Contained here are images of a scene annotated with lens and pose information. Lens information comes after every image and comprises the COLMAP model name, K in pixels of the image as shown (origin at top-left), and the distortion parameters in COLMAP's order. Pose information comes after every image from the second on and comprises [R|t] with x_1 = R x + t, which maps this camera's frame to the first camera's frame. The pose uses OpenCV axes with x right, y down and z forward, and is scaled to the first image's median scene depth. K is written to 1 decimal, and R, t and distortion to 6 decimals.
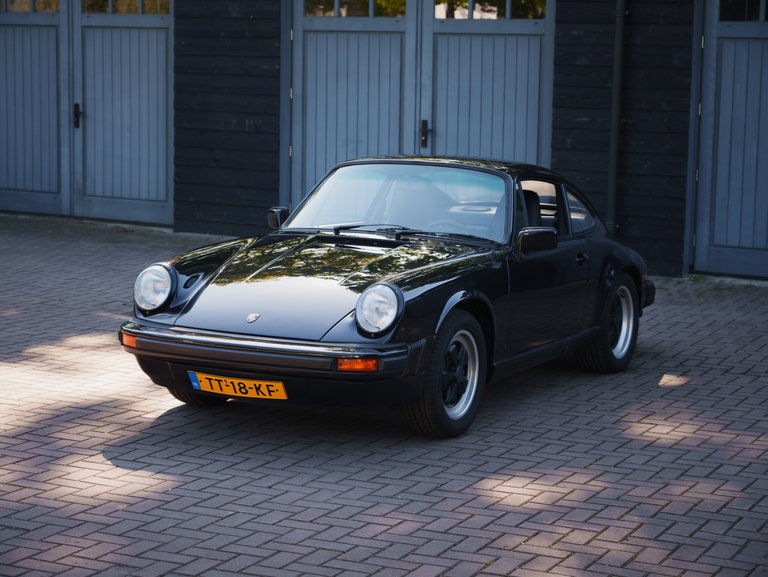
lens RADIAL K [[1807.1, 0, 384.0], [0, 1807.1, 288.5], [0, 0, 1]] dist [0.061224, 0.629829]
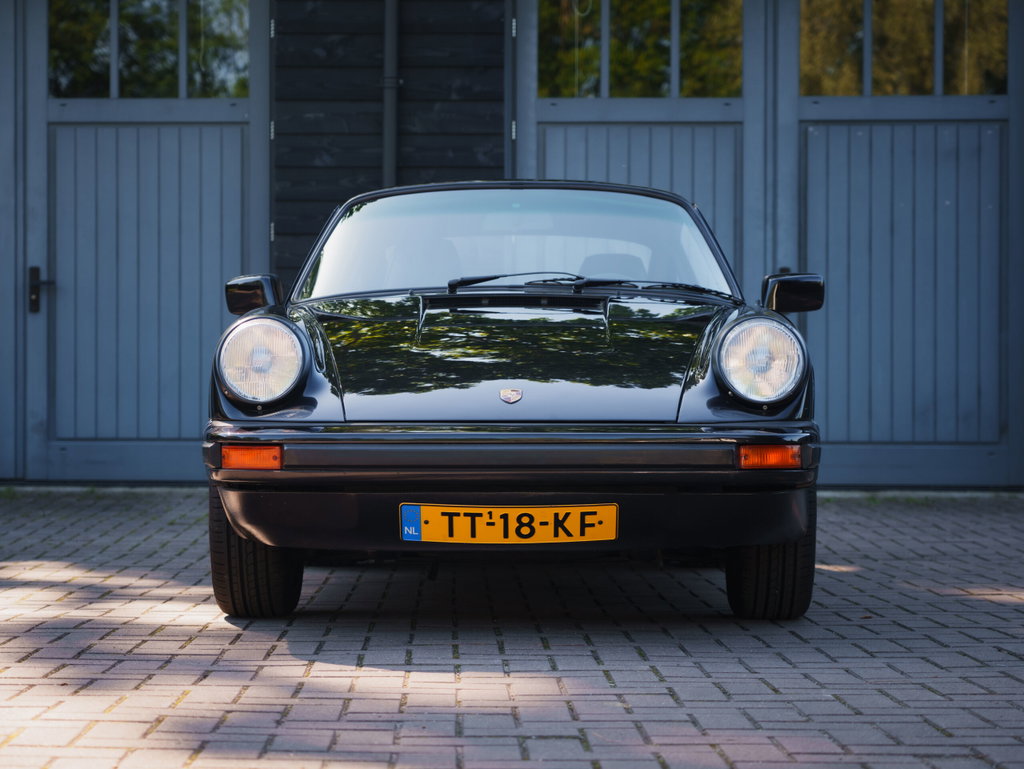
lens RADIAL K [[2497.7, 0, 509.9], [0, 2497.7, 359.0], [0, 0, 1]] dist [0.066825, 0.291459]
pose [[0.890442, -0.013767, 0.454888, -0.398630], [0.076626, 0.989808, -0.120038, 0.091728], [-0.448599, 0.141744, 0.882421, 0.360920]]
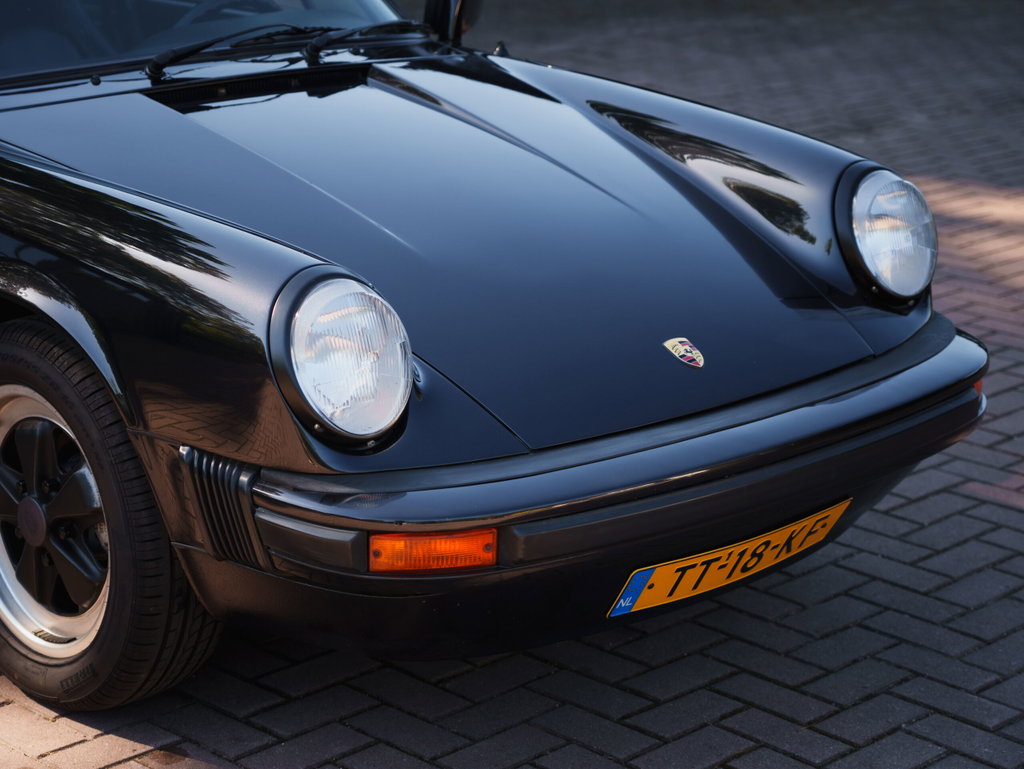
lens RADIAL K [[2409.5, 0, 512.0], [0, 2409.5, 384.5], [0, 0, 1]] dist [0.061224, 0.629829]
pose [[0.315800, -0.280411, 0.906444, -0.486102], [0.107728, 0.959751, 0.259370, -0.096705], [-0.942690, 0.015740, 0.333297, 0.877007]]
